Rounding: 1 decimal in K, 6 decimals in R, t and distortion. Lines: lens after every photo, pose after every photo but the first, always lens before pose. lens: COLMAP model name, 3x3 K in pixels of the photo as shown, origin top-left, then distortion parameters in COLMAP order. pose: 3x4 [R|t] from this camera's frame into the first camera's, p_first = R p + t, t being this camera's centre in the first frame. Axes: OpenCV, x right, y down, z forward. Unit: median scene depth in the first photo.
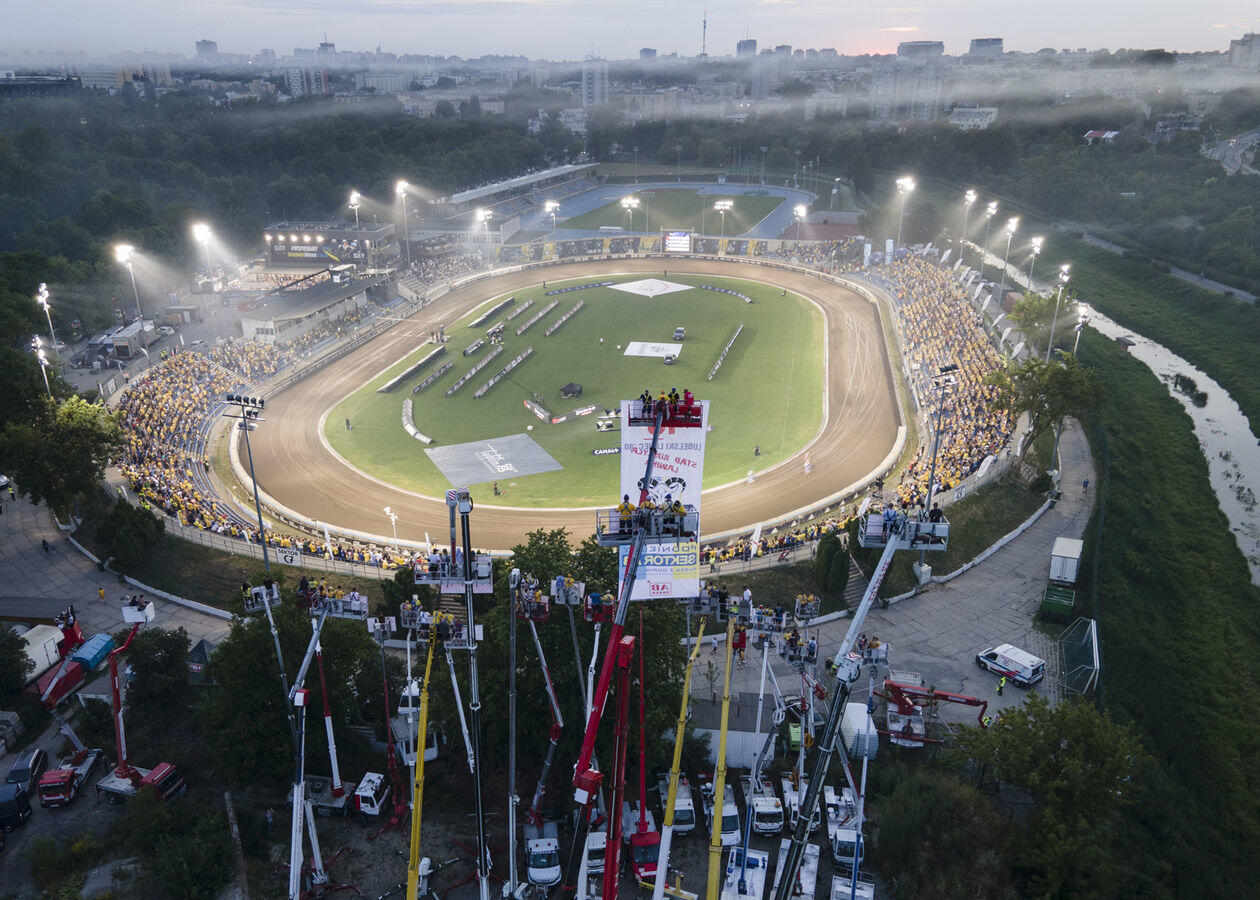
lens RADIAL K [[951.5, 0, 580.7], [0, 951.5, 514.7], [0, 0, 1]] dist [0.015877, 0.029258]
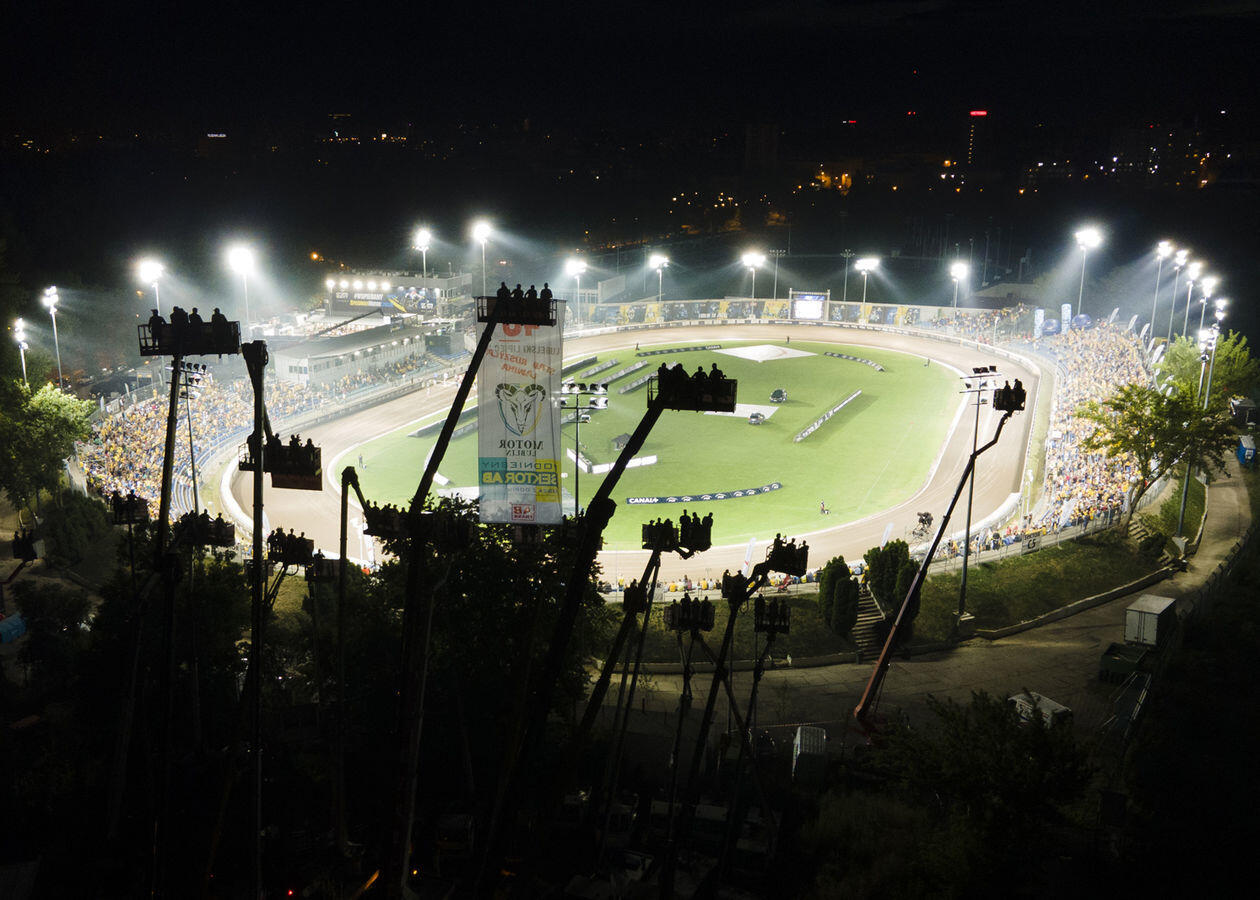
lens RADIAL K [[1190.0, 0, 566.6], [0, 1190.0, 534.3], [0, 0, 1]] dist [0.028175, 0.000000]
pose [[0.986169, 0.056532, -0.155803, 0.103900], [-0.075584, 0.989989, -0.119202, 0.077948], [0.147504, 0.129330, 0.980569, -0.038662]]
